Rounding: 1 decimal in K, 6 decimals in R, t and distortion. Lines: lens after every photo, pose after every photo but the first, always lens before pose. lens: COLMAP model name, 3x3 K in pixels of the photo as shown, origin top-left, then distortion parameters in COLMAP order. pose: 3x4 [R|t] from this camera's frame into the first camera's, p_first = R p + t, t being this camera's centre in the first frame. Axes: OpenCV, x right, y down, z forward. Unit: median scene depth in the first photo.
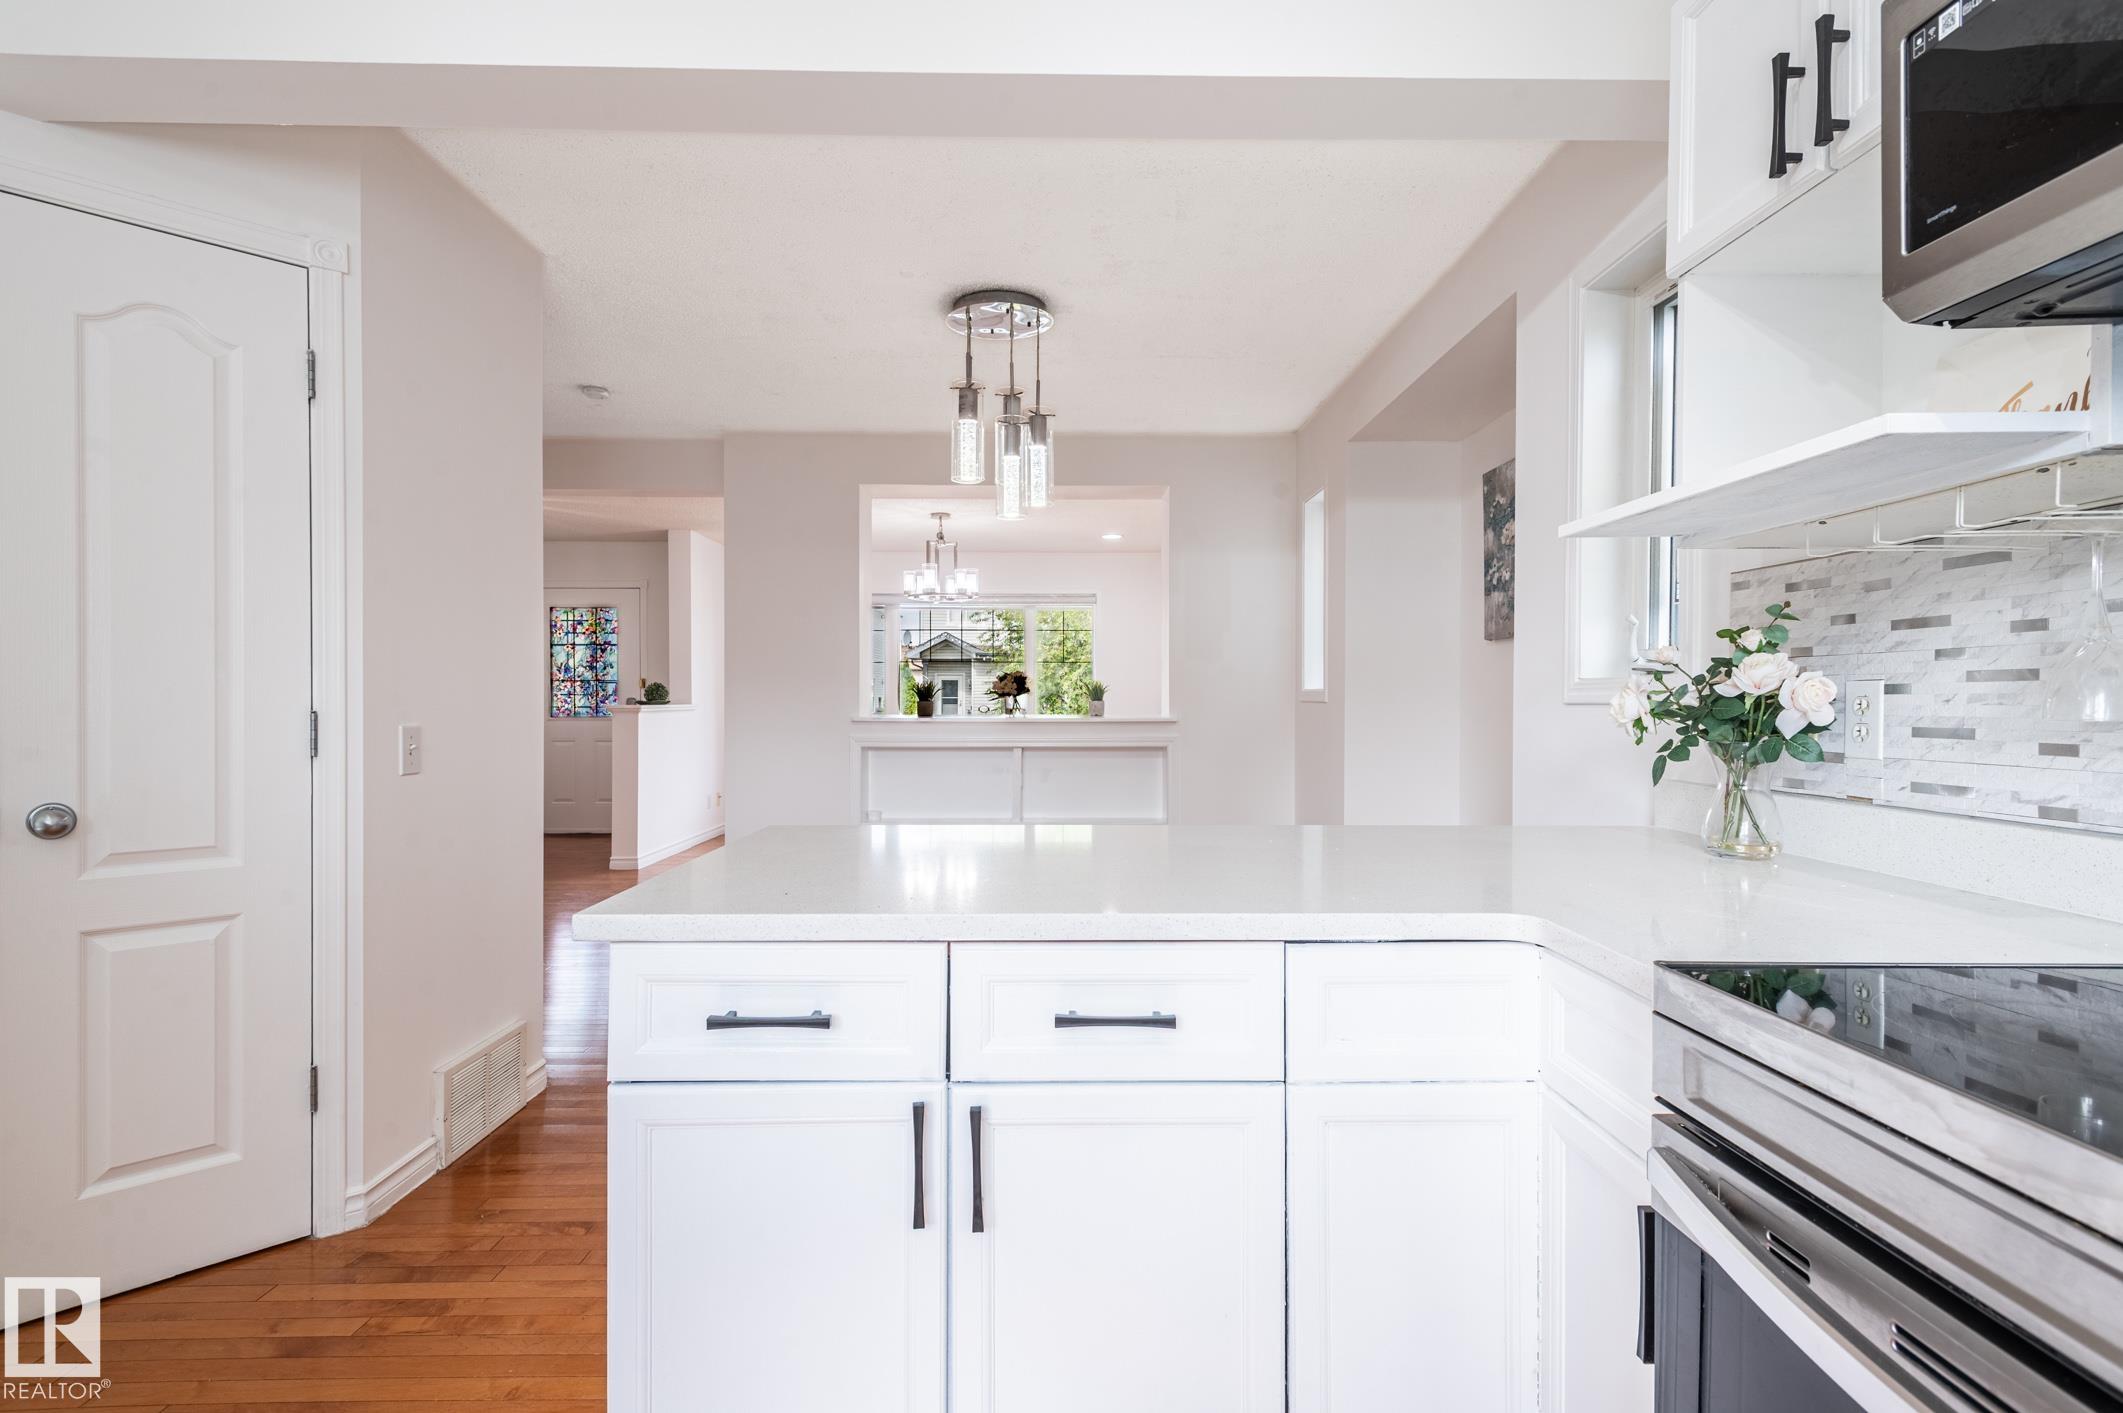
lens RADIAL K [[1042.9, 0, 1067.6], [0, 1042.9, 712.0], [0, 0, 1]] dist [0.022981, -0.008300]
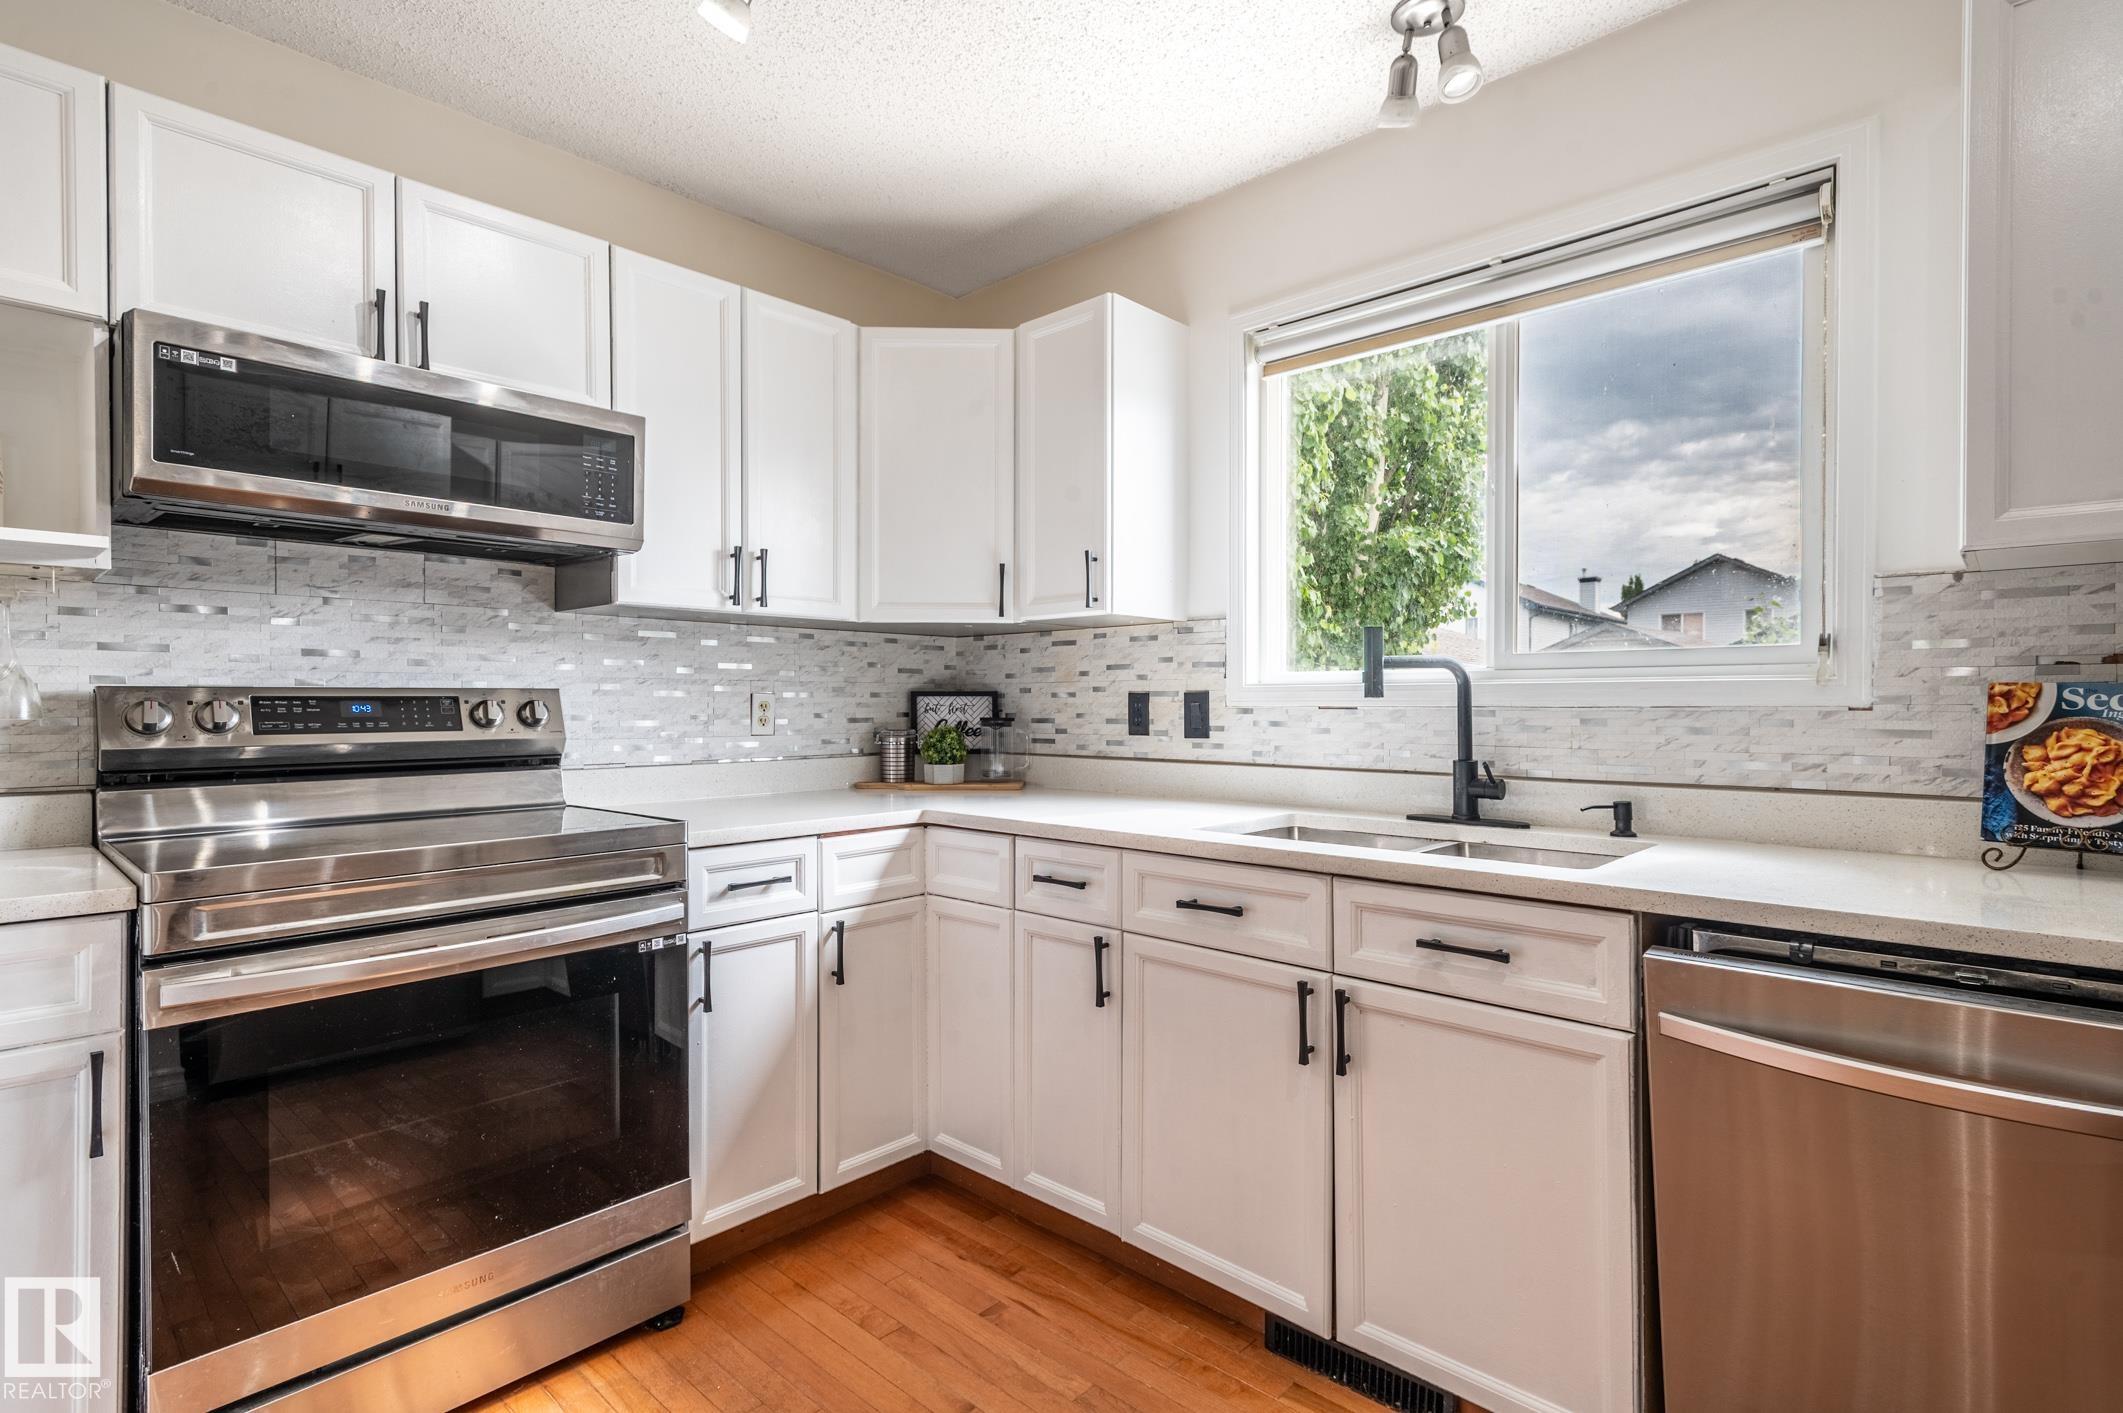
lens RADIAL K [[1042.9, 0, 1065.7], [0, 1042.9, 704.3], [0, 0, 1]] dist [0.022981, -0.008300]
pose [[-0.728993, -0.002022, 0.684519, -0.611748], [0.006435, 0.999931, 0.009807, -0.008694], [-0.684491, 0.011554, -0.728929, 0.483117]]
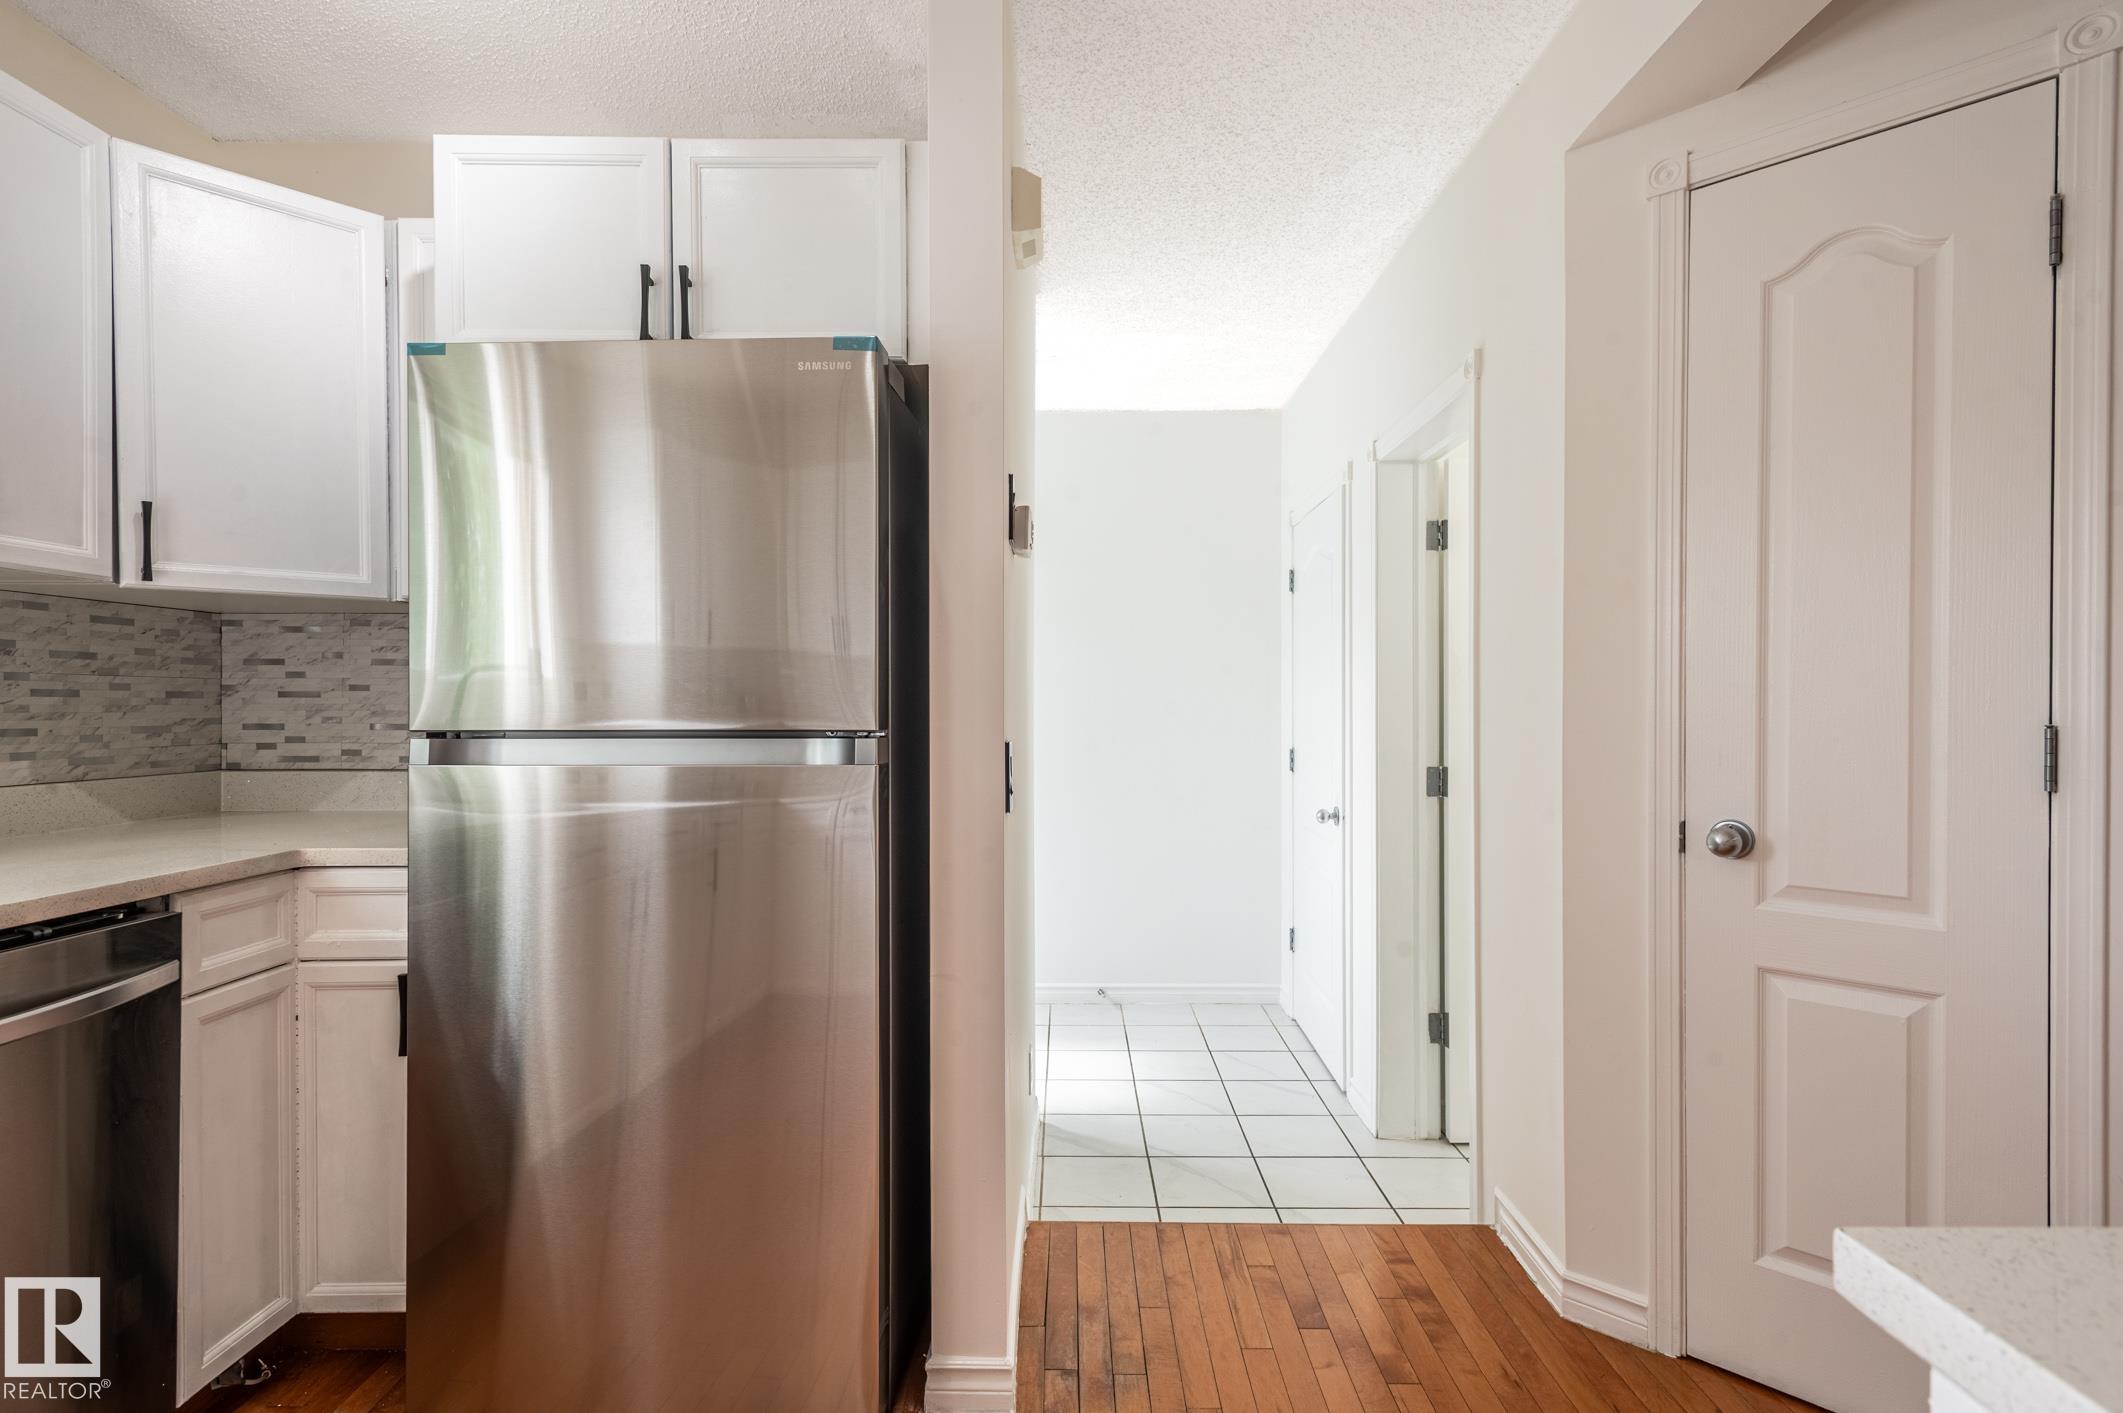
lens RADIAL K [[1042.9, 0, 1053.6], [0, 1042.9, 711.2], [0, 0, 1]] dist [0.022981, -0.008300]
pose [[-0.016934, 0.002358, -0.999854, -0.023424], [-0.011915, 0.999926, 0.002559, -0.004255], [0.999786, 0.011956, -0.016905, 0.368934]]
